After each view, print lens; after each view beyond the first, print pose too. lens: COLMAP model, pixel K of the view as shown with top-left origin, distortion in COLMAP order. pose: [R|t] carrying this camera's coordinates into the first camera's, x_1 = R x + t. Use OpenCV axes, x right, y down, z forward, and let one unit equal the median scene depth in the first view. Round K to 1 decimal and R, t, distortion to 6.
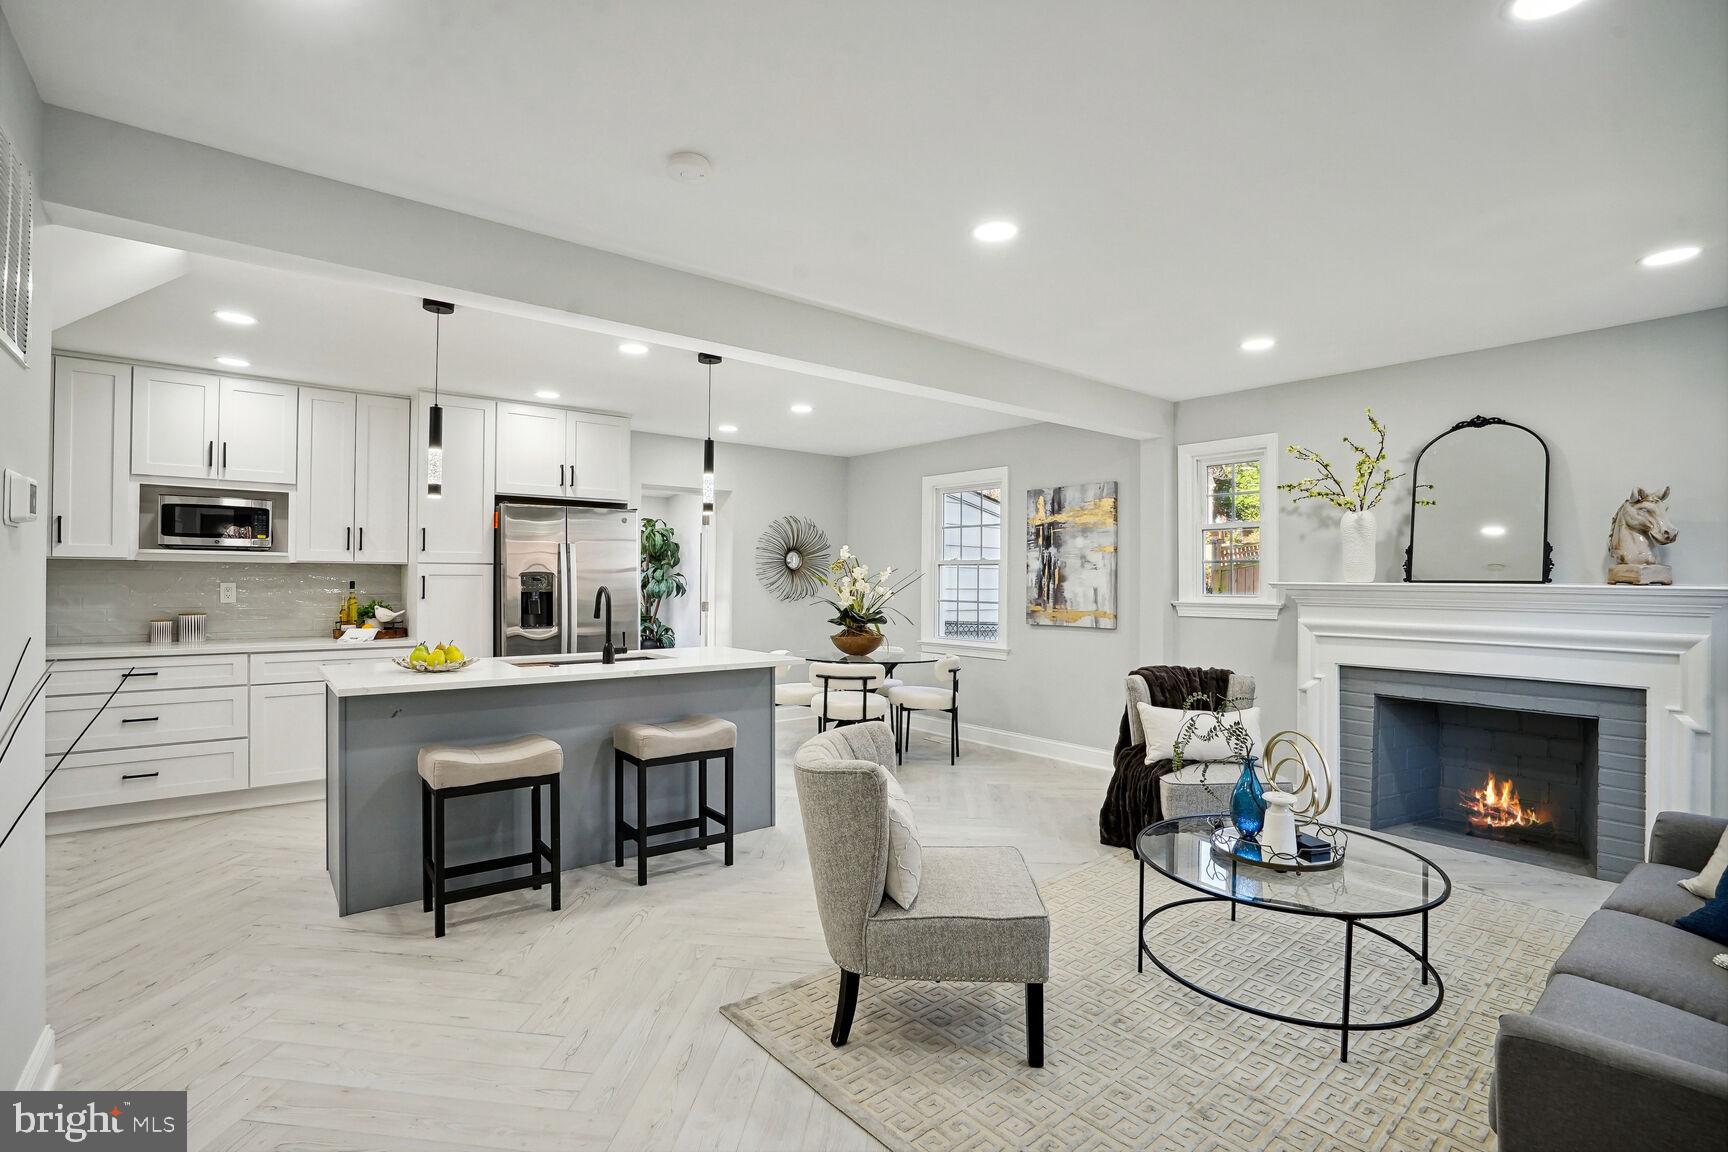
lens RADIAL K [[795.9, 0, 854.3], [0, 795.9, 577.8], [0, 0, 1]] dist [0.003825, 0.000441]
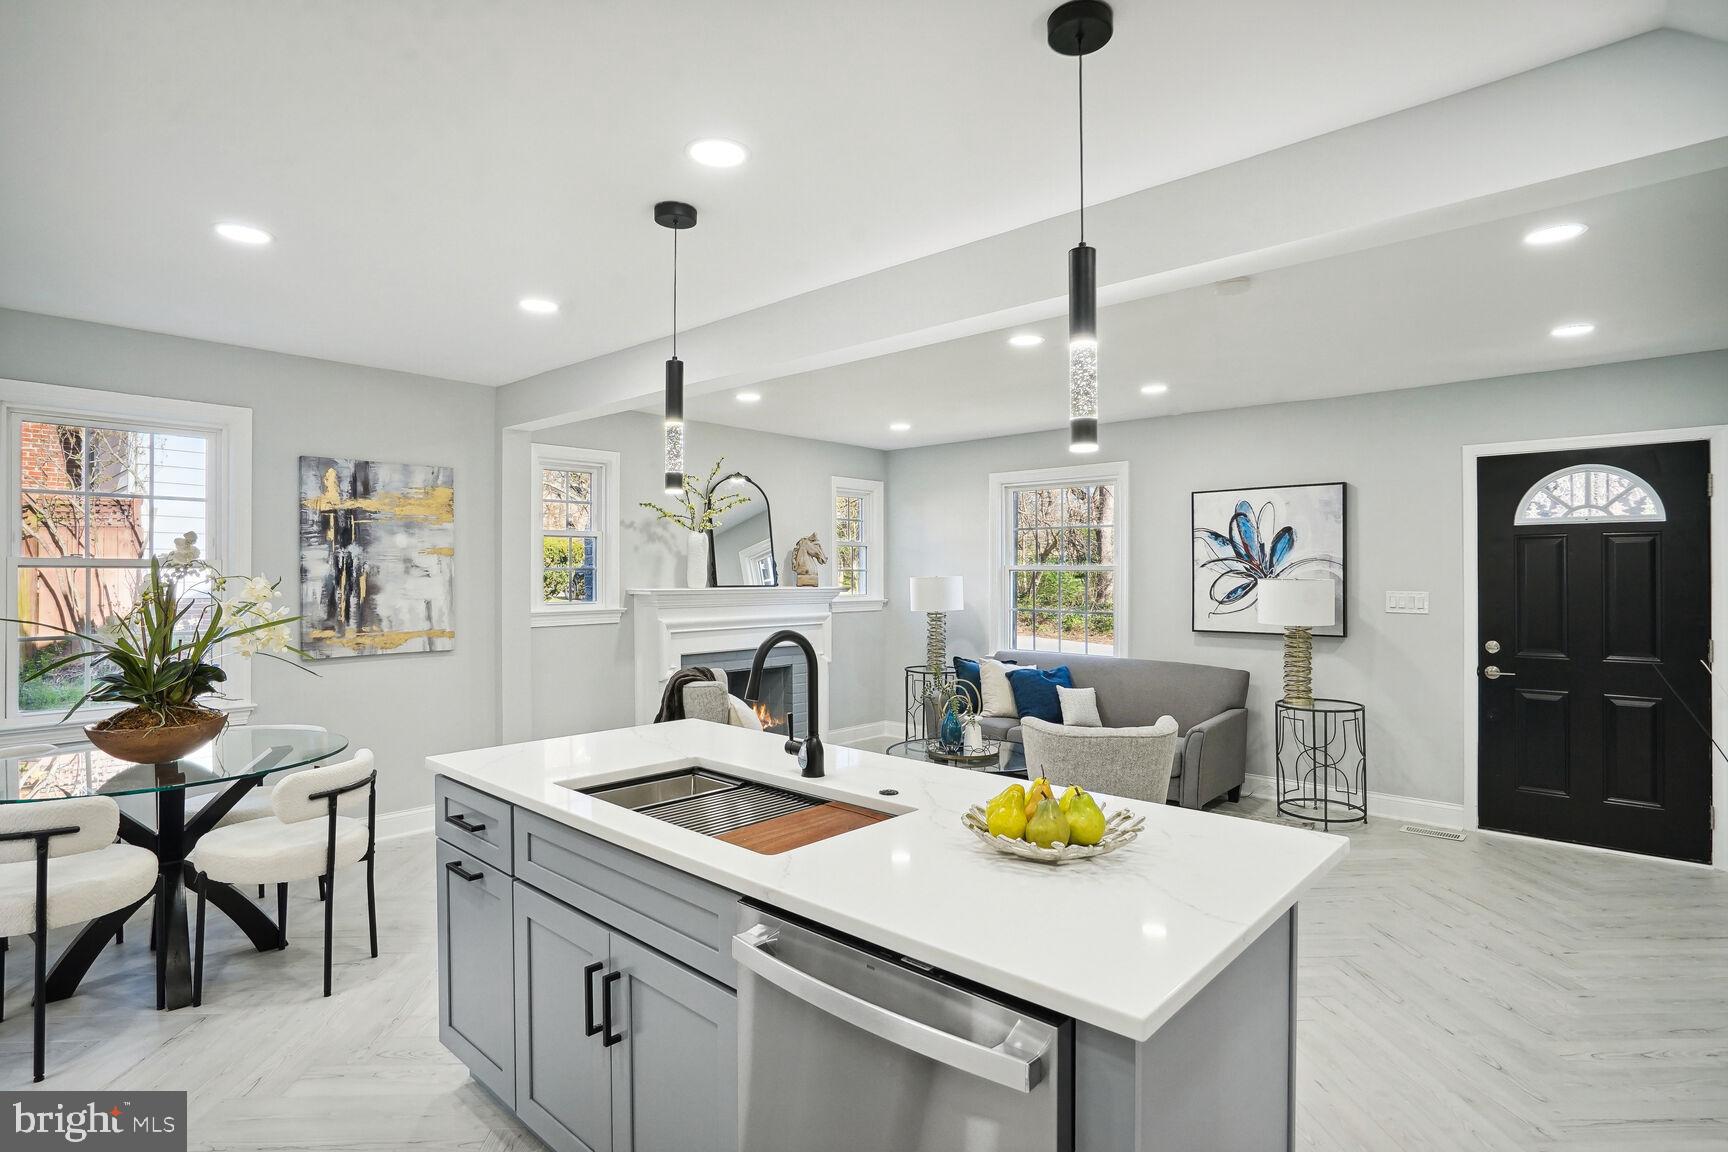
lens RADIAL K [[882.0, 0, 855.5], [0, 882.0, 573.1], [0, 0, 1]] dist [0.000334, 0.000268]
pose [[-0.100879, -0.001810, 0.994897, -0.577241], [0.001302, 0.999997, 0.001951, -0.014728], [-0.994898, 0.001492, -0.100877, 0.649933]]
